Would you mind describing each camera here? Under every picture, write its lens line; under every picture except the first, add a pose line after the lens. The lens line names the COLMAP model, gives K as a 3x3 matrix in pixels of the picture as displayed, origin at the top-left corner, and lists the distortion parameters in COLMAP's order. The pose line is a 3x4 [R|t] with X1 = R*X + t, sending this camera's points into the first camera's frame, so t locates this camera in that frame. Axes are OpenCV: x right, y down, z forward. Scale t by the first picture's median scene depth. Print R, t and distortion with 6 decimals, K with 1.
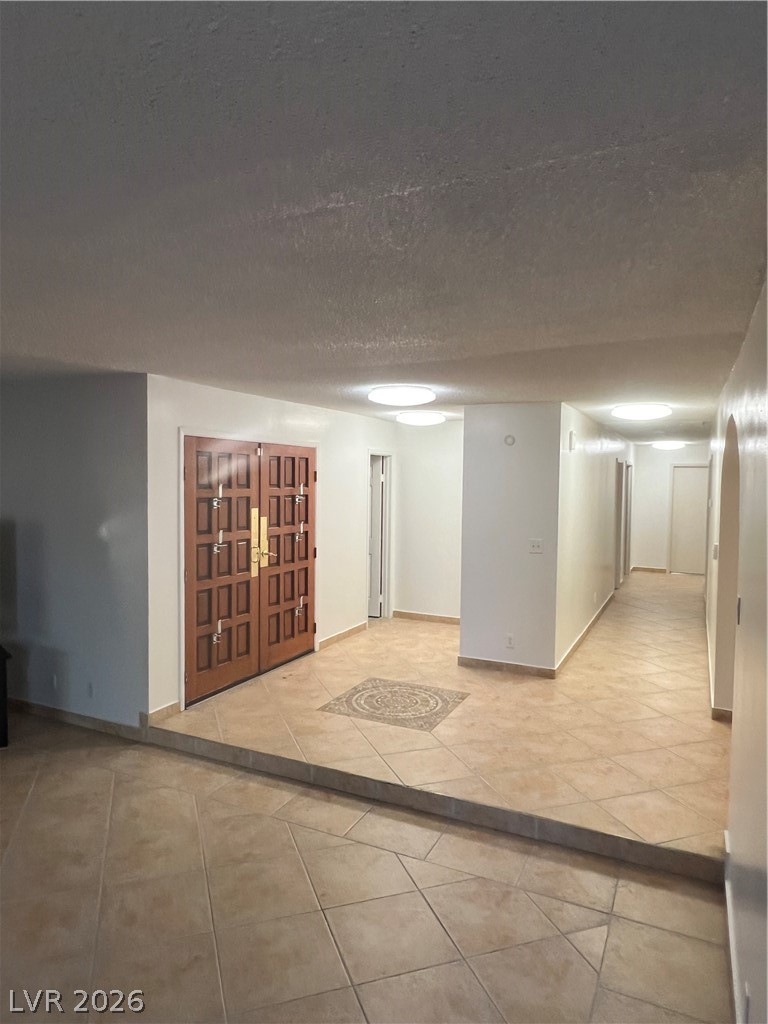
lens RADIAL K [[655.0, 0, 384.0], [0, 655.0, 512.0], [0, 0, 1]] dist [0.027959, 0.000339]
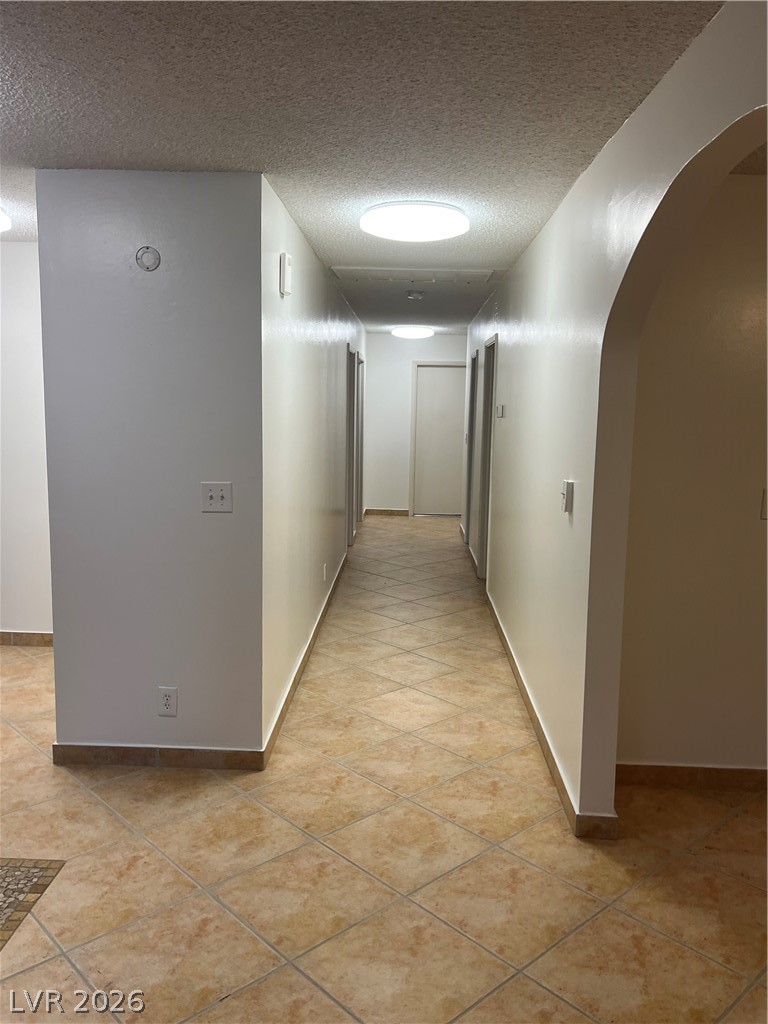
lens RADIAL K [[814.8, 0, 390.1], [0, 814.8, 501.8], [0, 0, 1]] dist [0.052537, -0.066185]
pose [[0.913531, -0.047229, 0.404018, 0.107855], [0.015492, 0.996556, 0.081465, 0.010221], [-0.406474, -0.068162, 0.911116, 0.414755]]
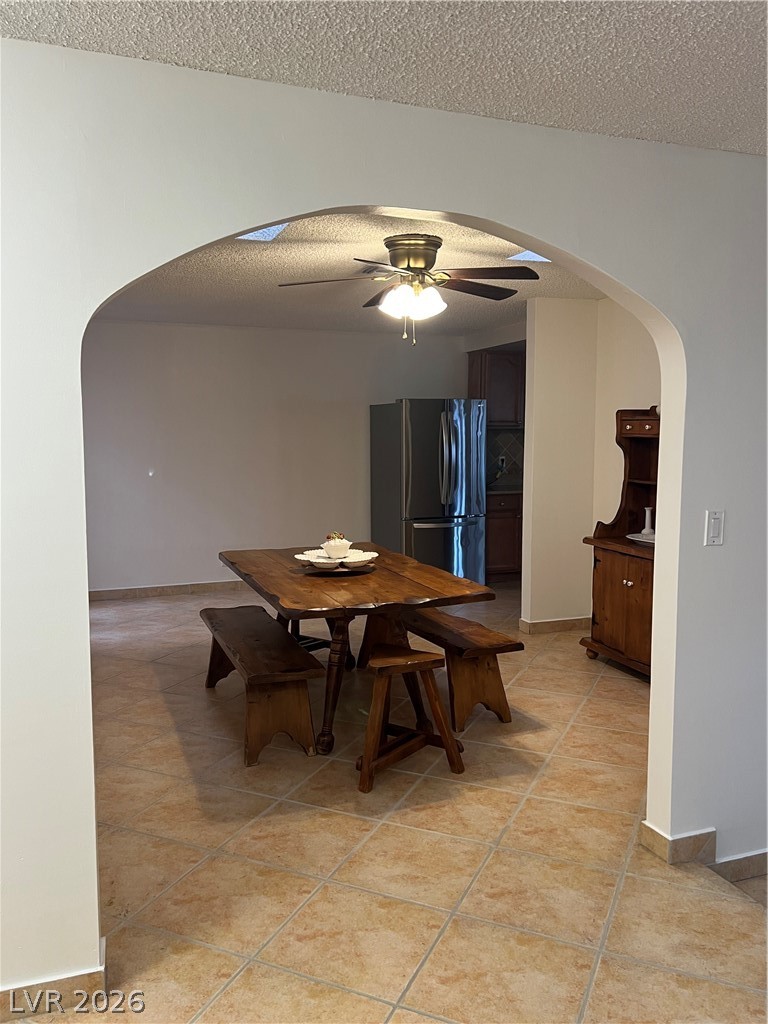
lens RADIAL K [[814.8, 0, 390.1], [0, 814.8, 501.8], [0, 0, 1]] dist [0.052537, -0.066185]
pose [[-0.727864, -0.077487, 0.681330, 0.079181], [0.027972, 0.989413, 0.142408, -0.011534], [-0.685151, 0.122711, -0.717990, 0.958177]]
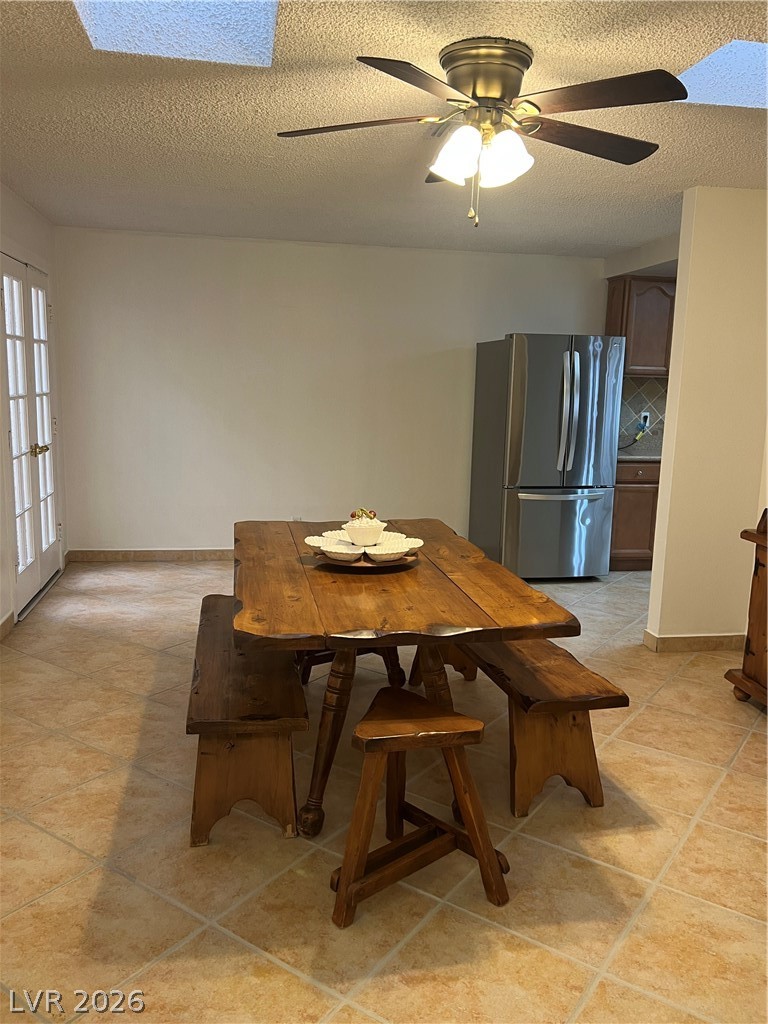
lens RADIAL K [[826.8, 0, 384.0], [0, 826.8, 512.0], [0, 0, 1]] dist [0.009005, 0.006492]
pose [[-0.585525, -0.161320, 0.794441, 0.191782], [0.009282, 0.978601, 0.205557, 0.014251], [-0.810601, 0.127733, -0.571498, 0.755637]]
